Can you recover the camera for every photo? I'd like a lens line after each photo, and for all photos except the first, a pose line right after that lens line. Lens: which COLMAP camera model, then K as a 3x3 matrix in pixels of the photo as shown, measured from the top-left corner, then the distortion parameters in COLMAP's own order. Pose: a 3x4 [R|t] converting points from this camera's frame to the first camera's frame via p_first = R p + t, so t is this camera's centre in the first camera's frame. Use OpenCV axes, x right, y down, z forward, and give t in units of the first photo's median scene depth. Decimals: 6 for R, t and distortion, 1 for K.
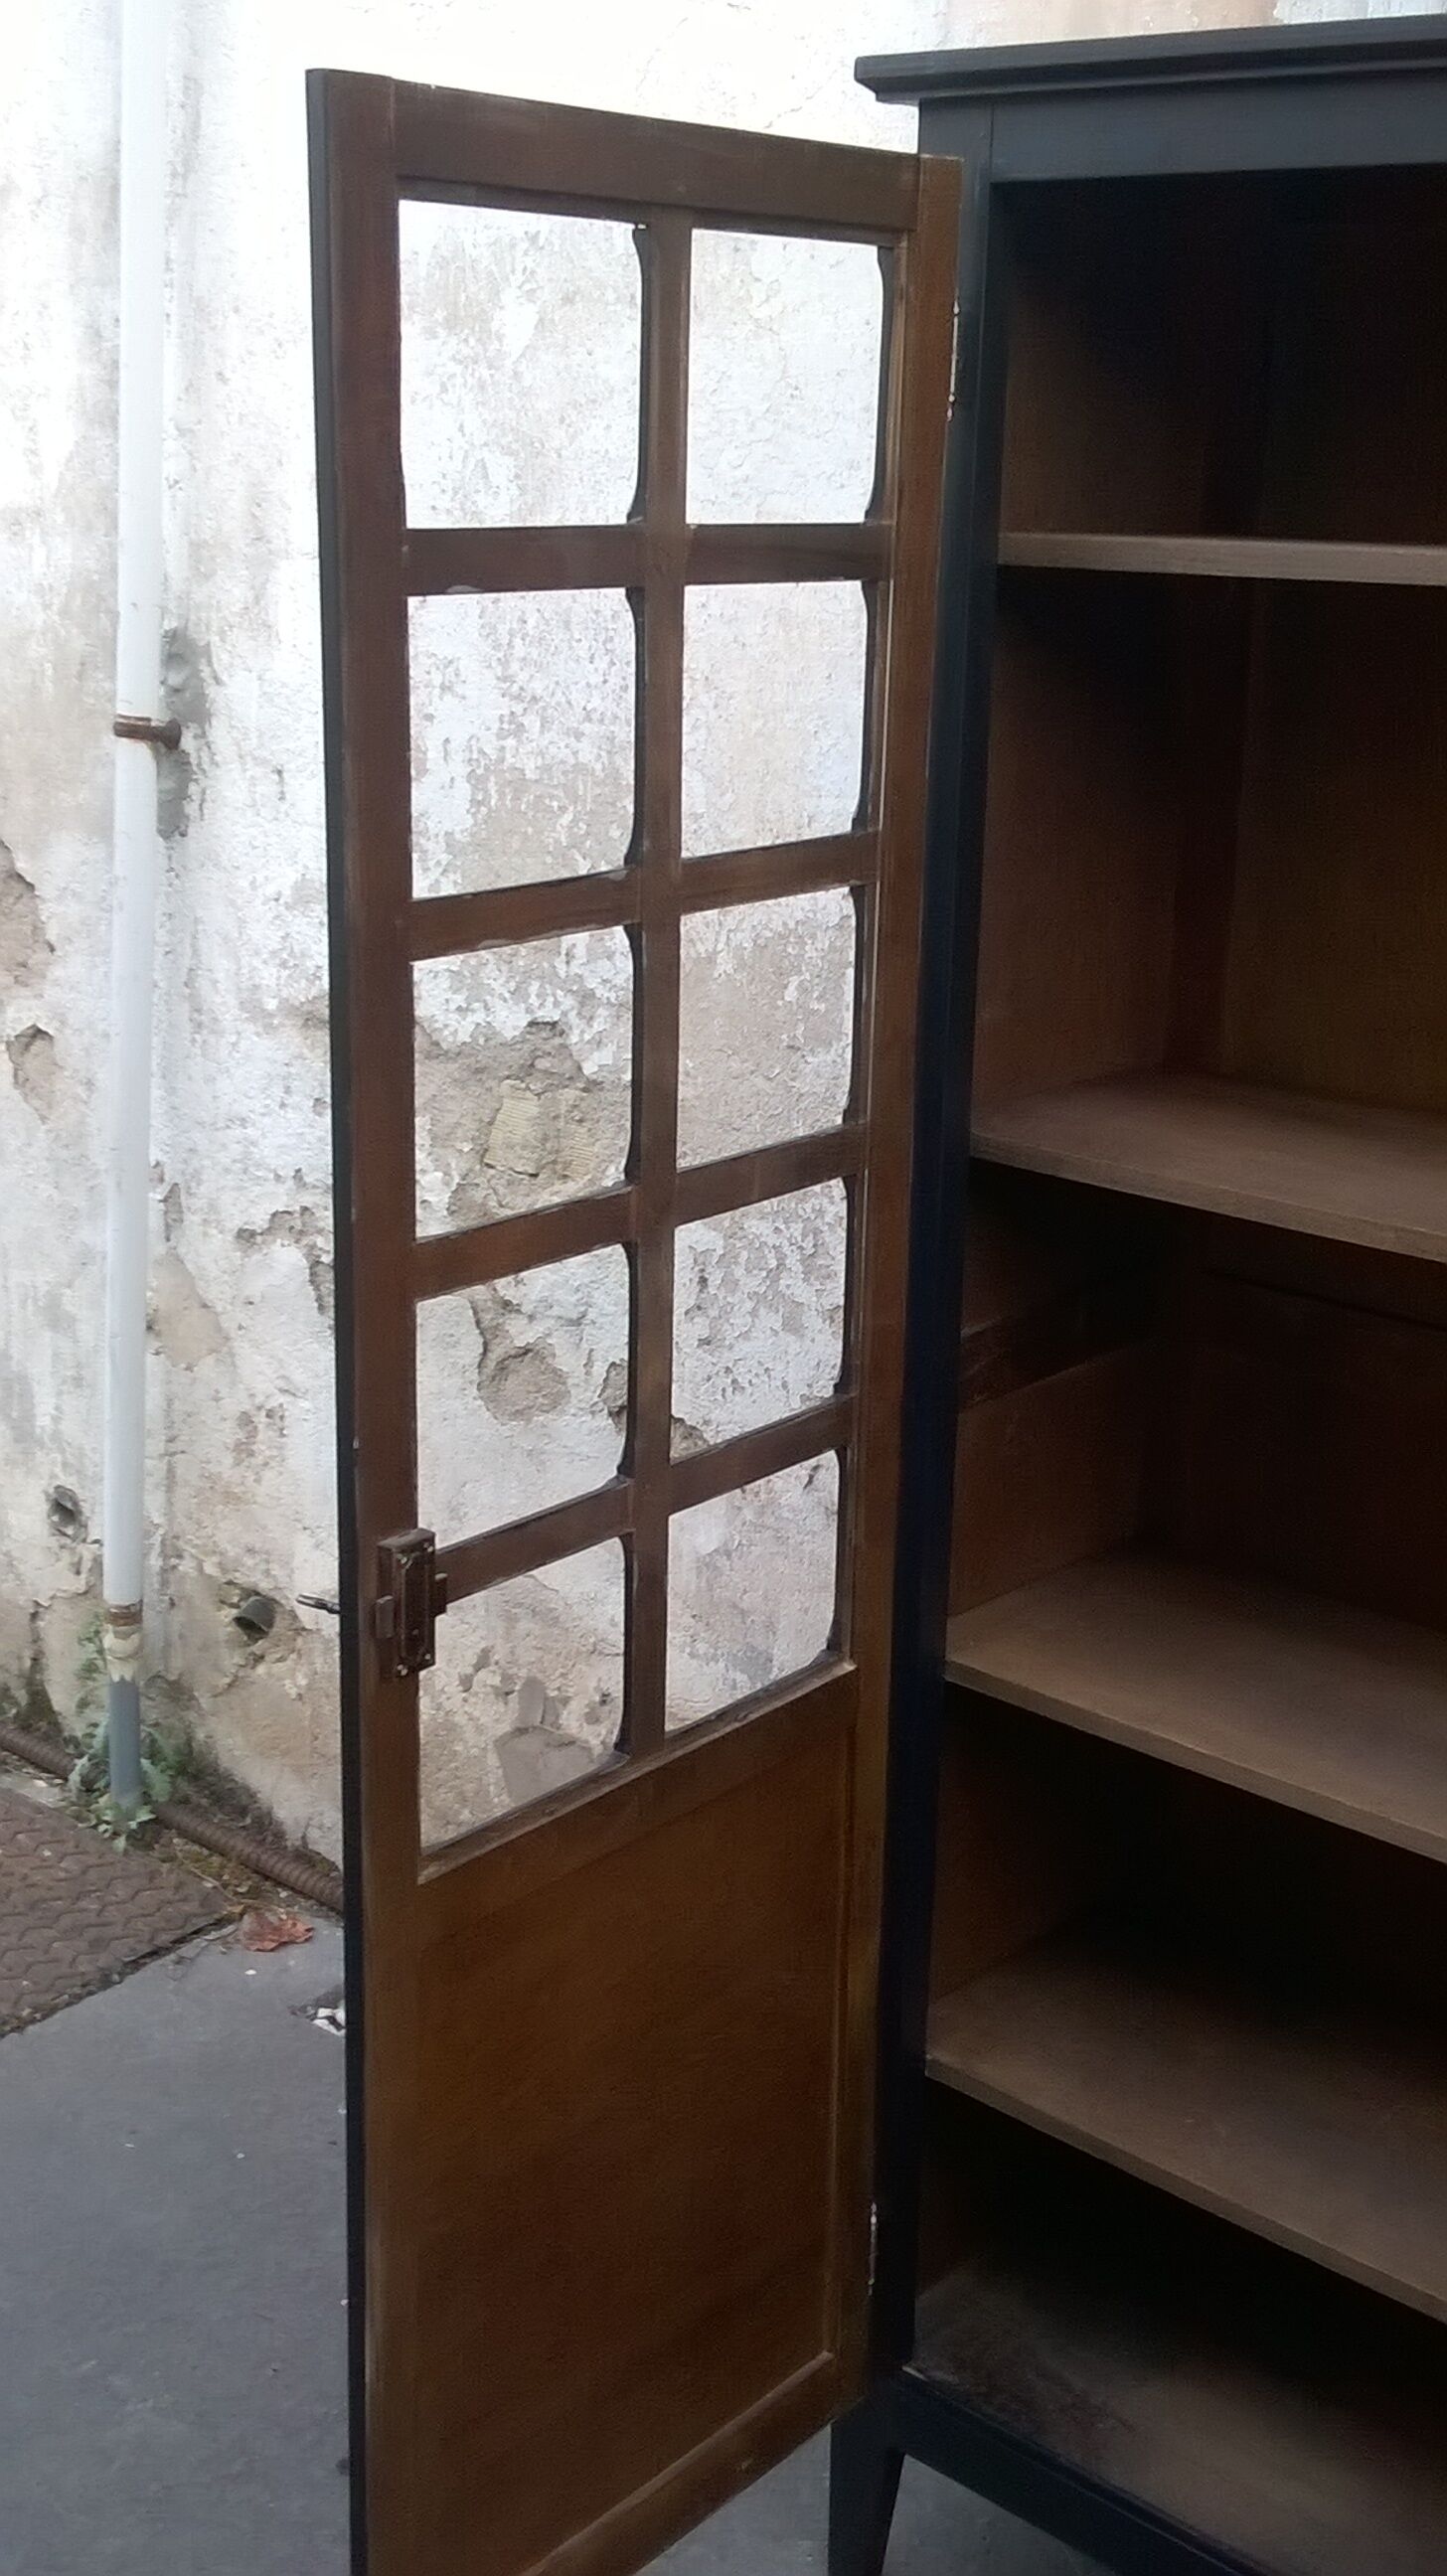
lens RADIAL K [[2852.0, 0, 723.5], [0, 2852.0, 1288.0], [0, 0, 1]] dist [0.069466, -0.222127]
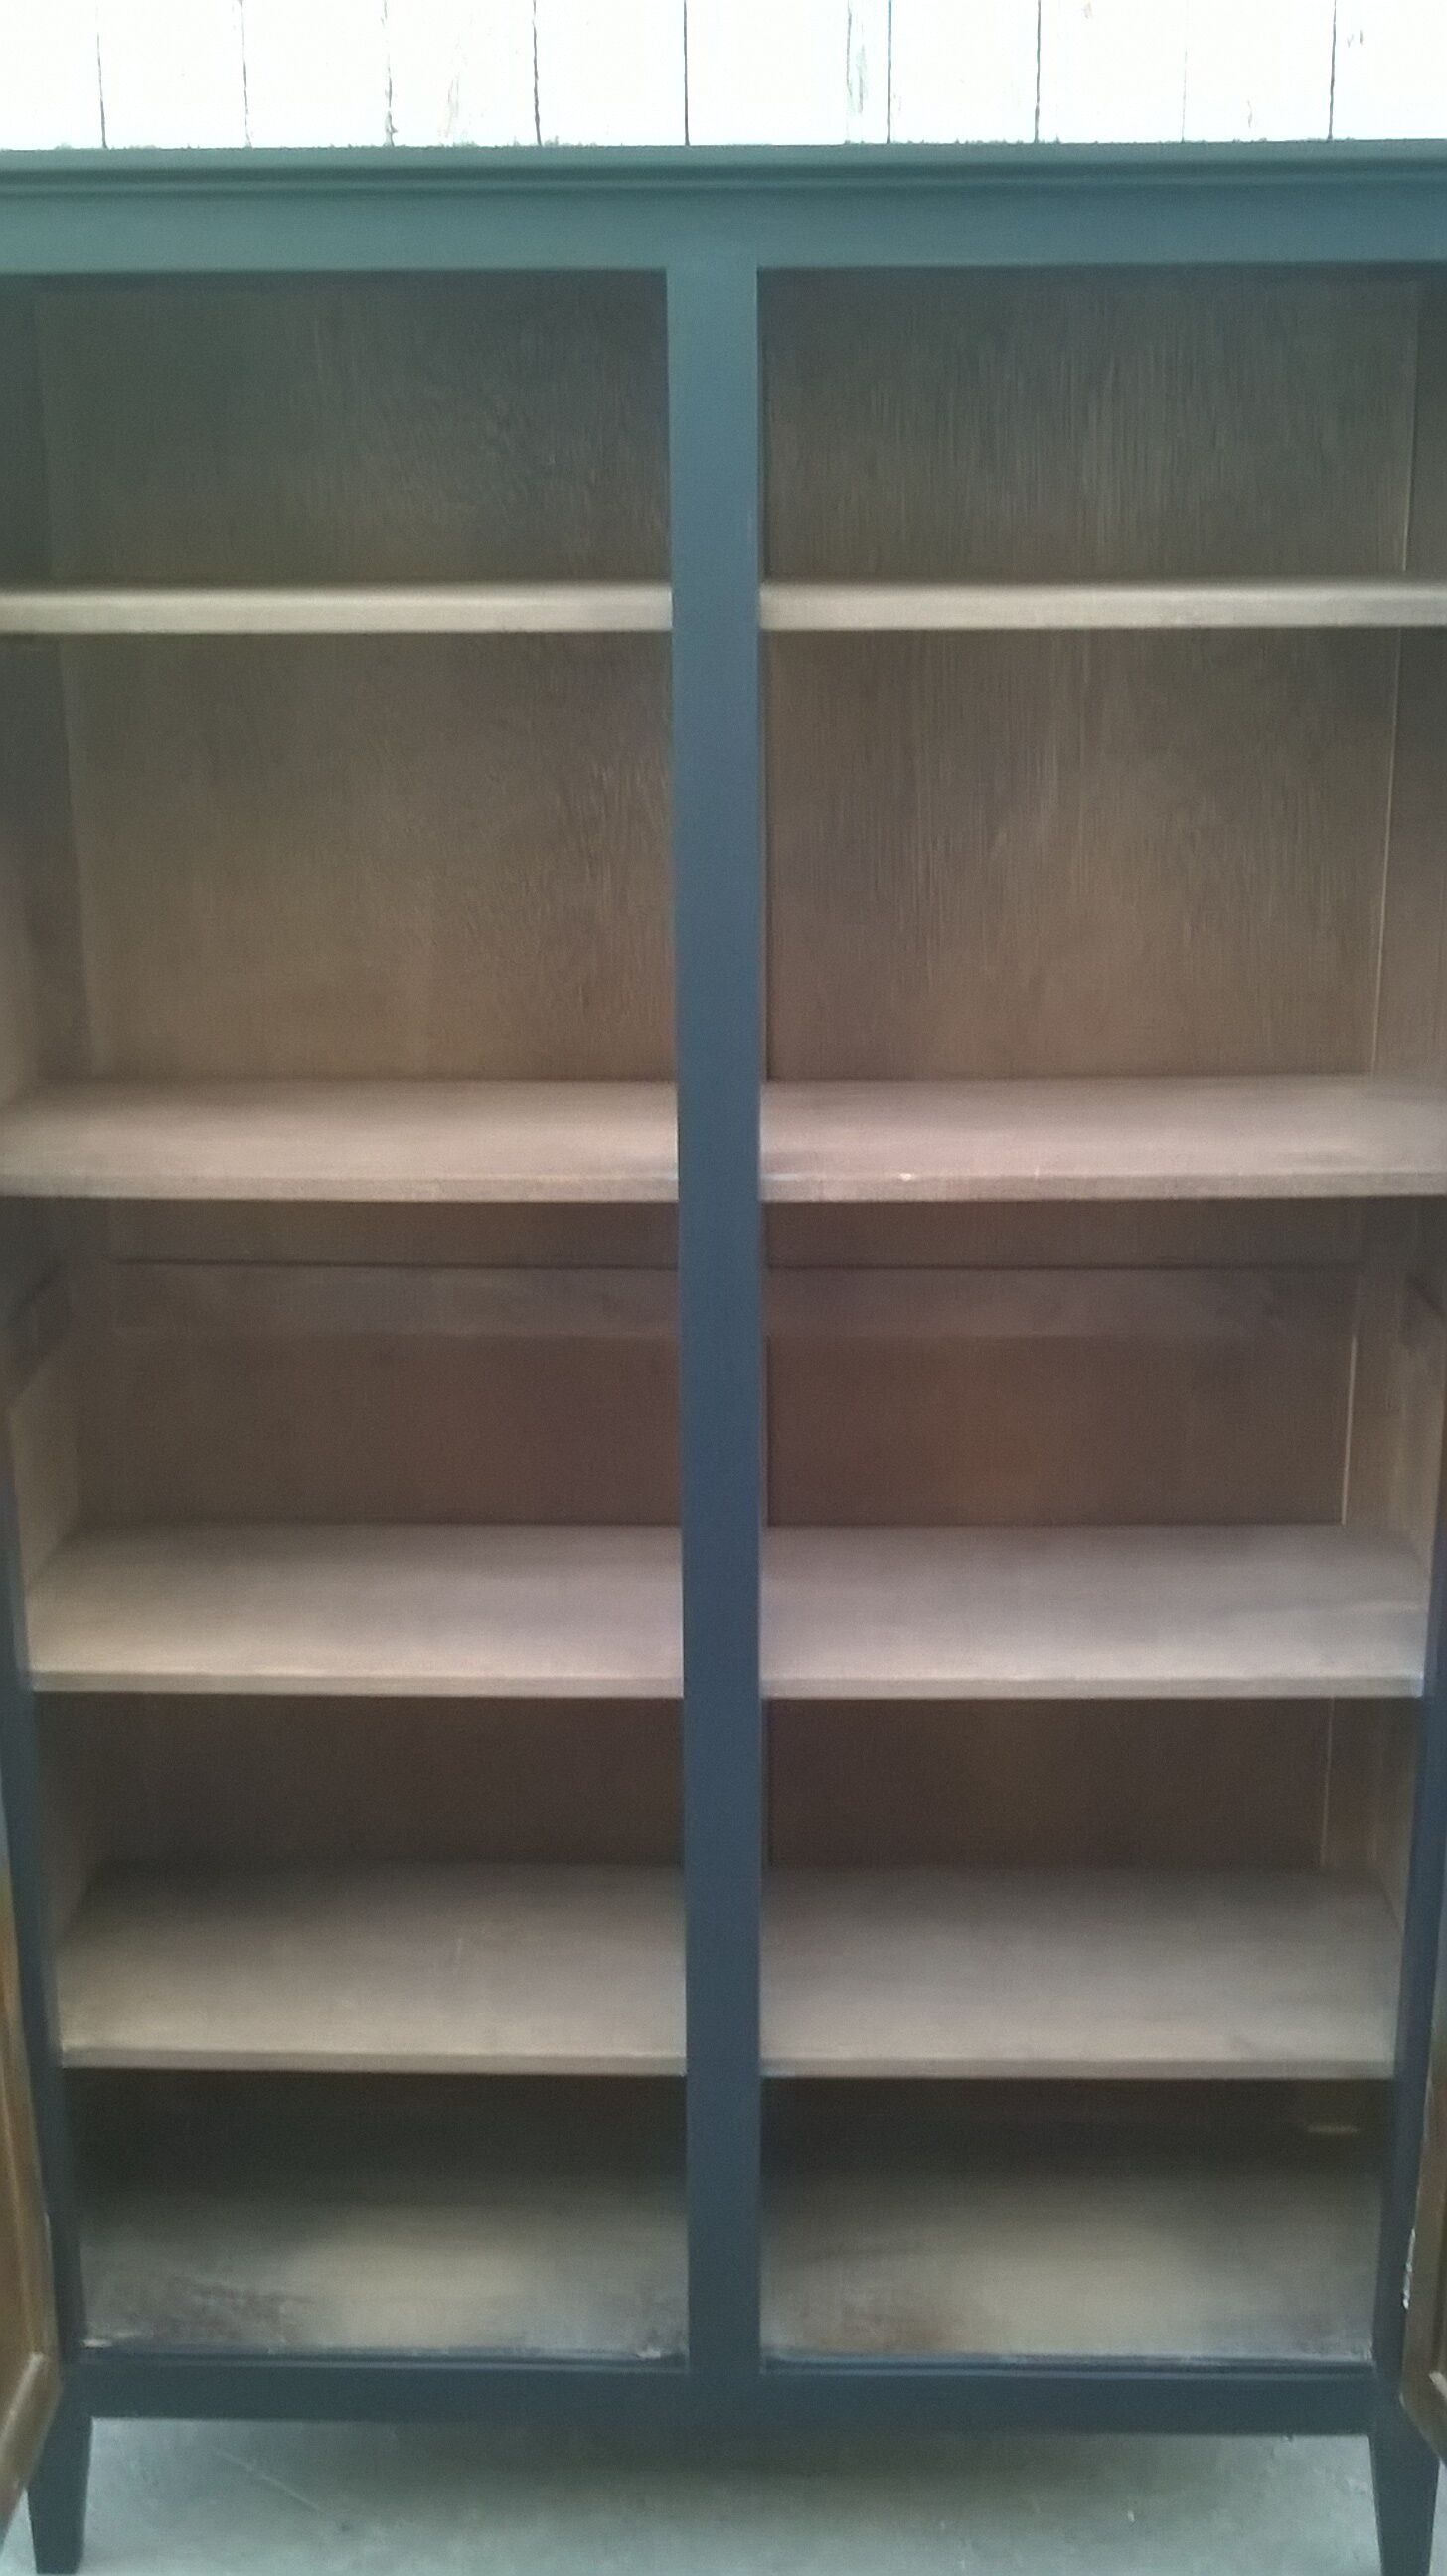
lens RADIAL K [[2852.0, 0, 723.5], [0, 2852.0, 1288.0], [0, 0, 1]] dist [0.069466, -0.222127]
pose [[0.771808, -0.212642, 0.599246, -0.204022], [0.200507, 0.975733, 0.087992, -0.030559], [-0.603415, 0.052240, 0.795714, 0.003480]]
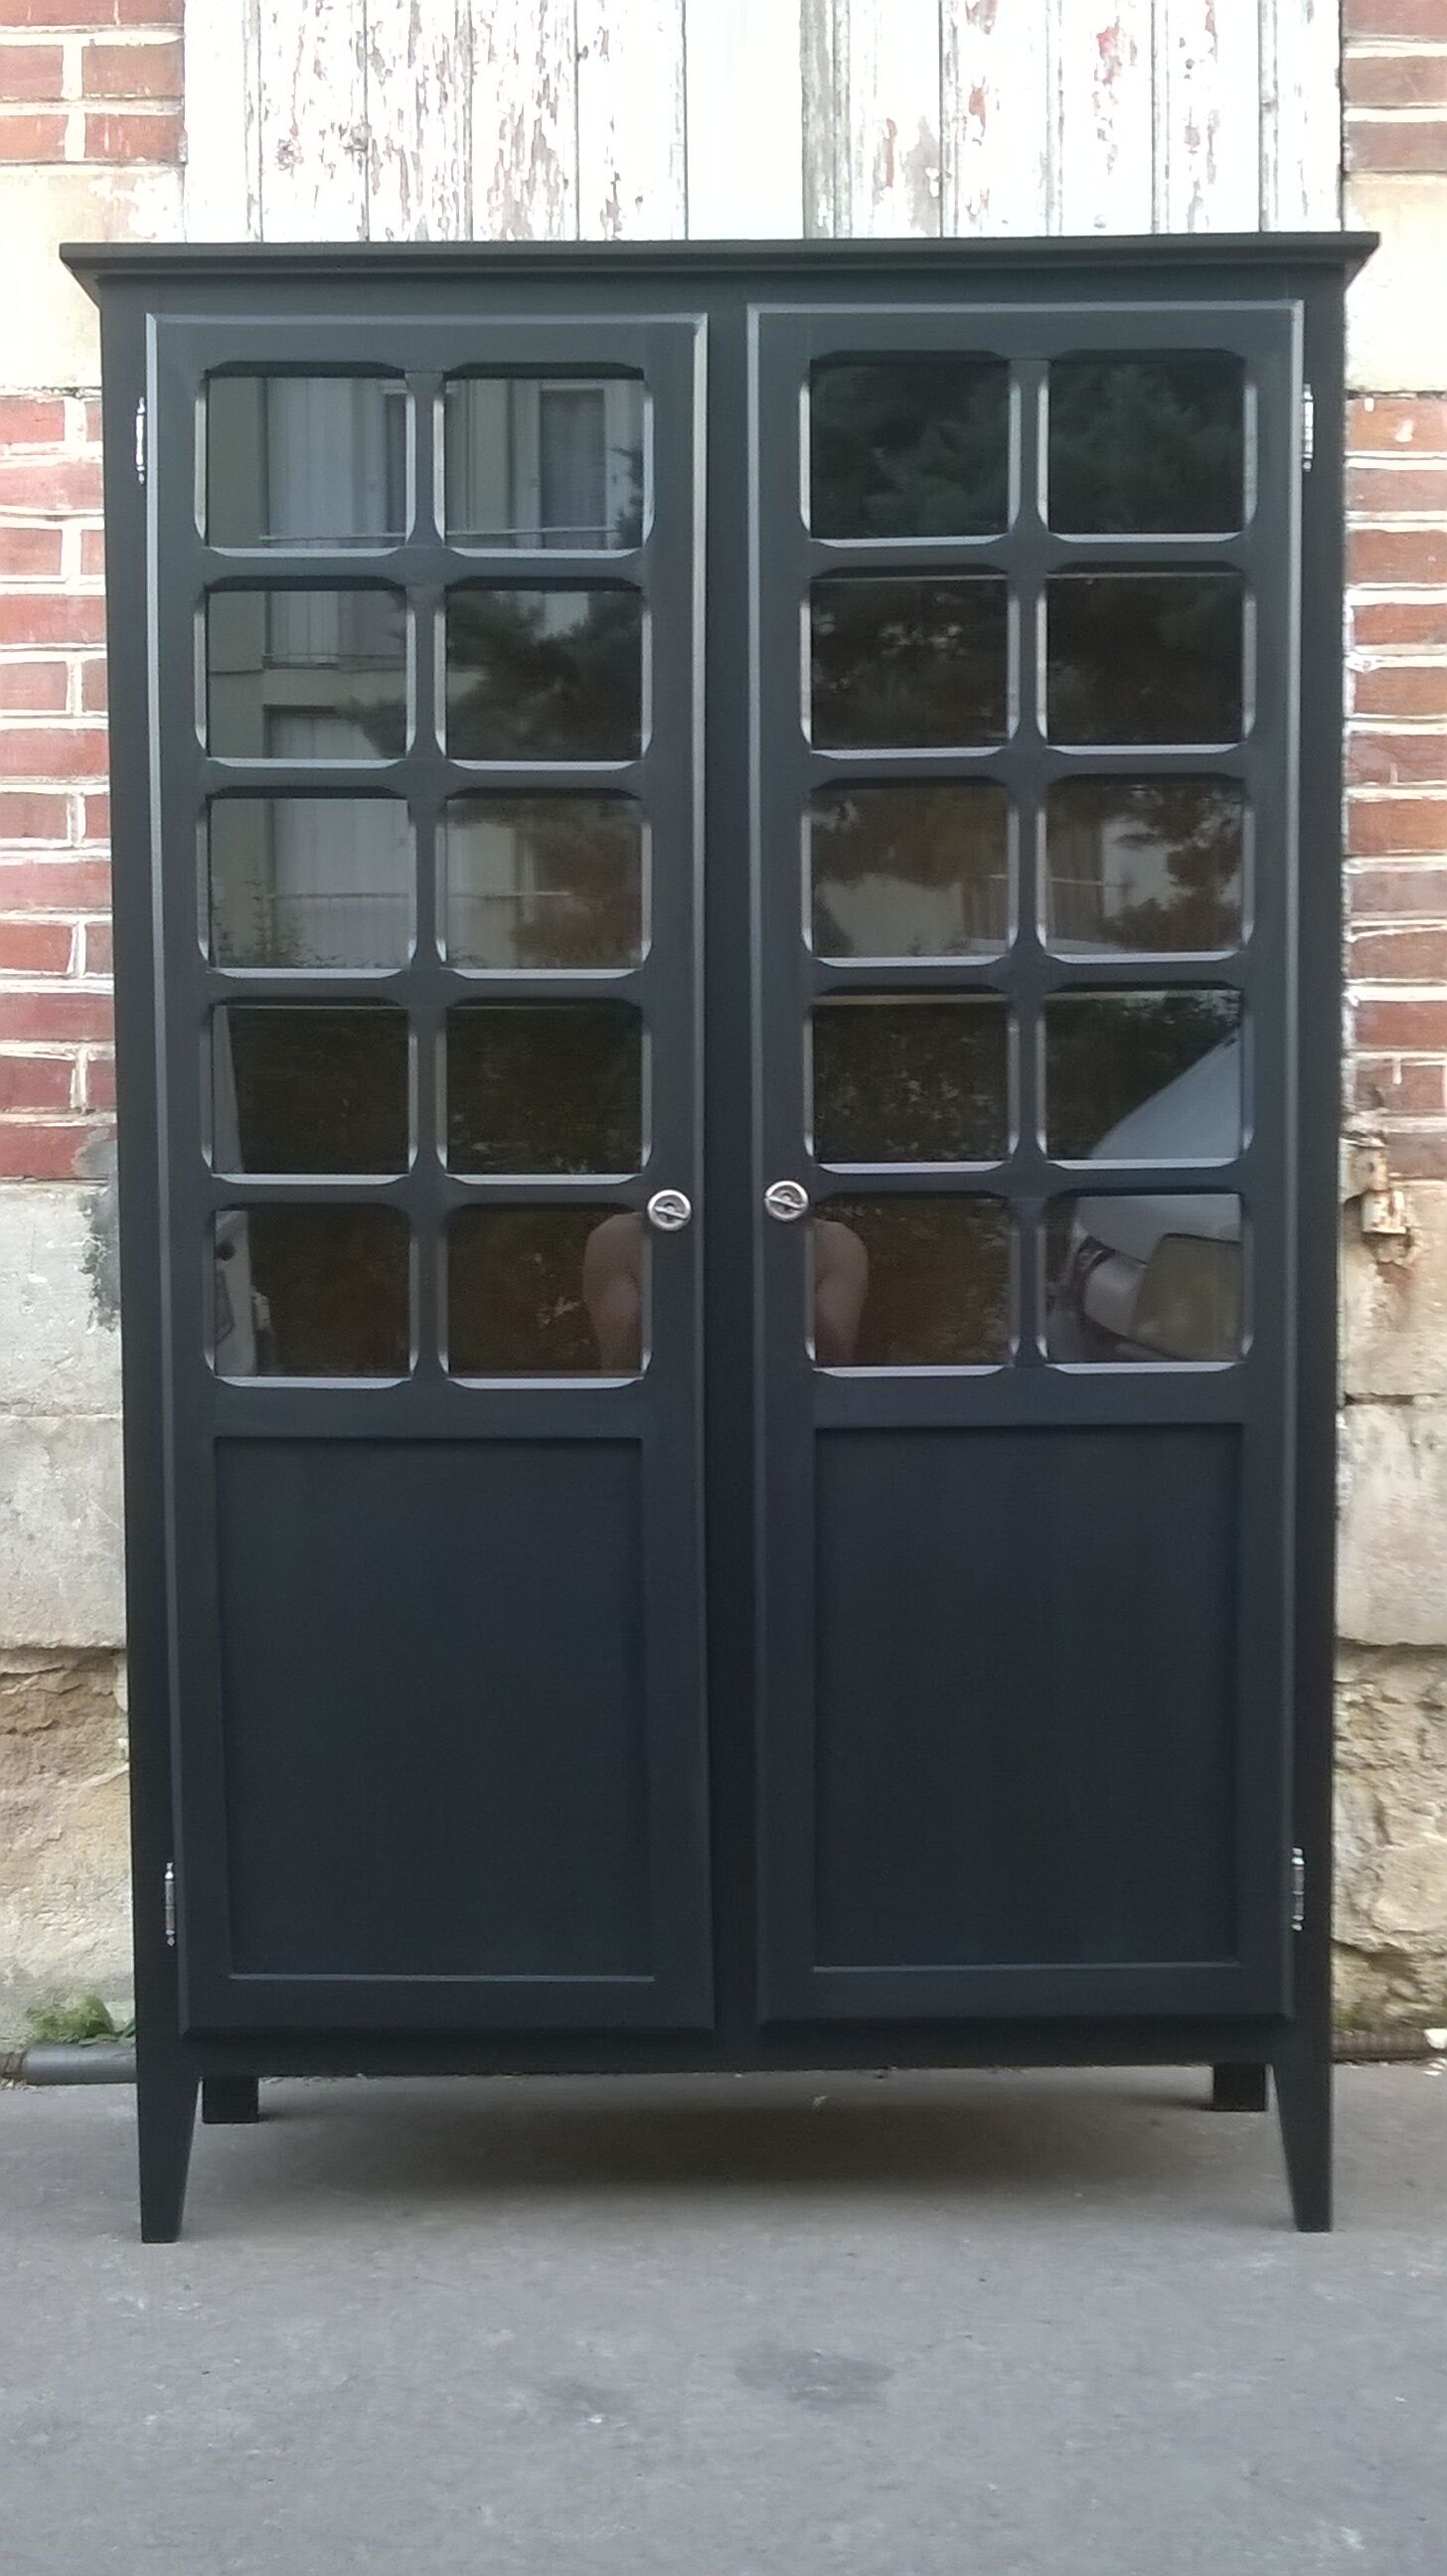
lens RADIAL K [[2846.6, 0, 723.5], [0, 2846.6, 1288.0], [0, 0, 1]] dist [0.033387, -0.148853]
pose [[0.754594, -0.067298, 0.652732, -0.371897], [0.208044, 0.967945, -0.140714, 0.199176], [-0.622339, 0.241979, 0.744406, -0.094917]]
